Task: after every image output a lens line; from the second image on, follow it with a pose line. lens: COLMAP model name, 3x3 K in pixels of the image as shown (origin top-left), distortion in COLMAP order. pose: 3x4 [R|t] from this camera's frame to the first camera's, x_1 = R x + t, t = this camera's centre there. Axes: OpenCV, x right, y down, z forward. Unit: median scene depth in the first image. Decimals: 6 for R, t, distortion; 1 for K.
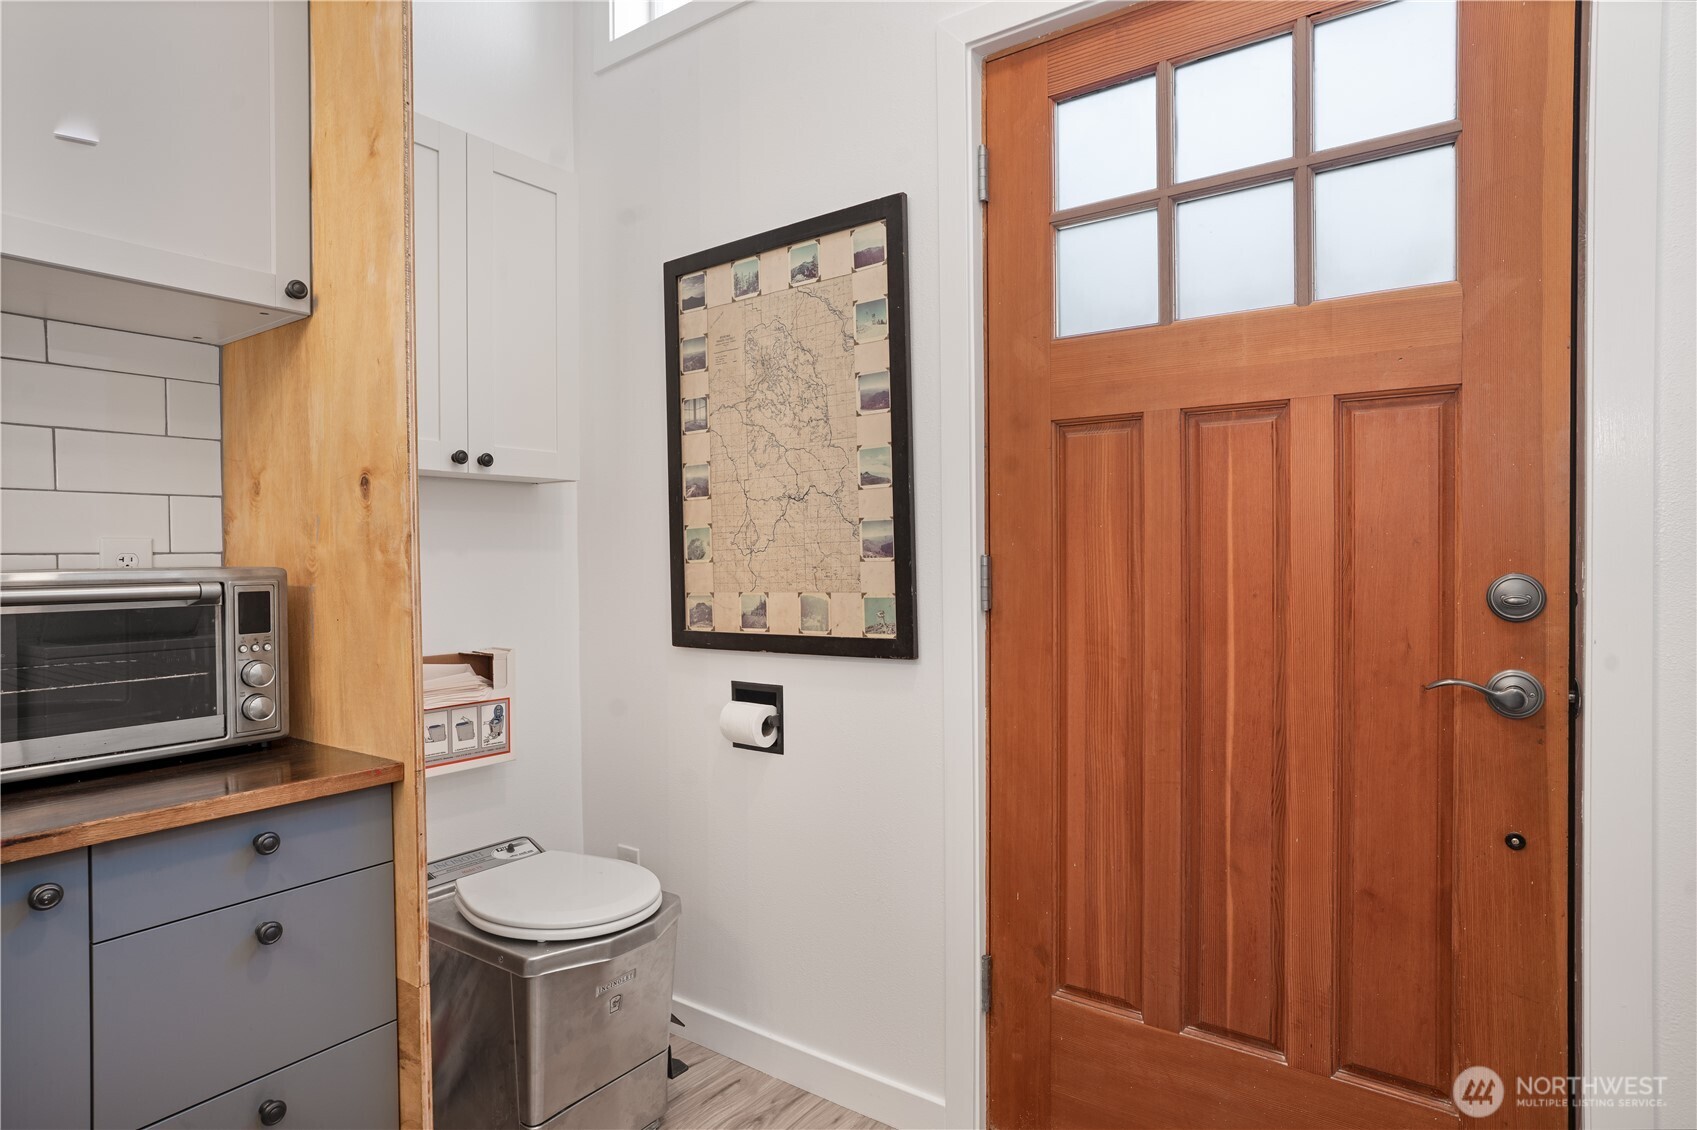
lens RADIAL K [[942.3, 0, 852.1], [0, 942.3, 559.2], [0, 0, 1]] dist [-0.001247, 0.000480]
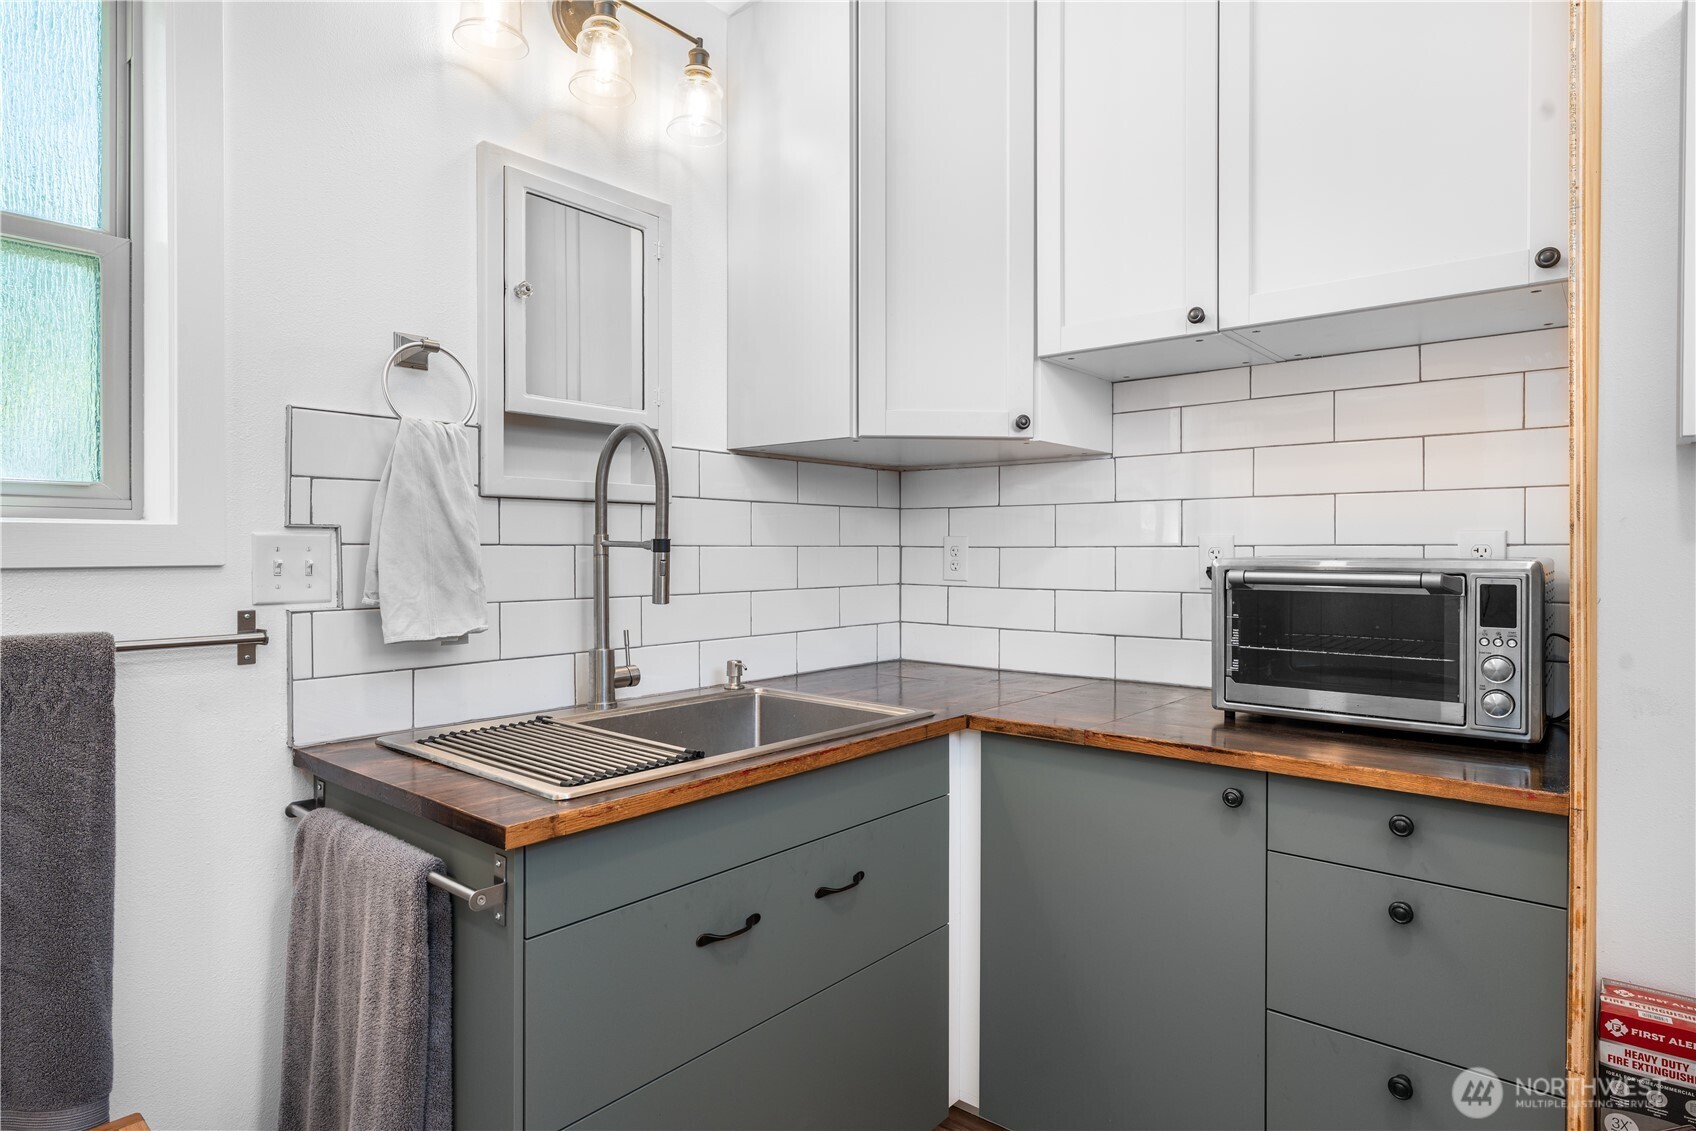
lens RADIAL K [[941.7, 0, 851.6], [0, 941.7, 559.7], [0, 0, 1]] dist [-0.001247, 0.000480]
pose [[-0.084423, 0.020918, -0.996210, 0.399508], [-0.009030, 0.999723, 0.021757, -0.006805], [0.996389, 0.010833, -0.084211, 0.423462]]
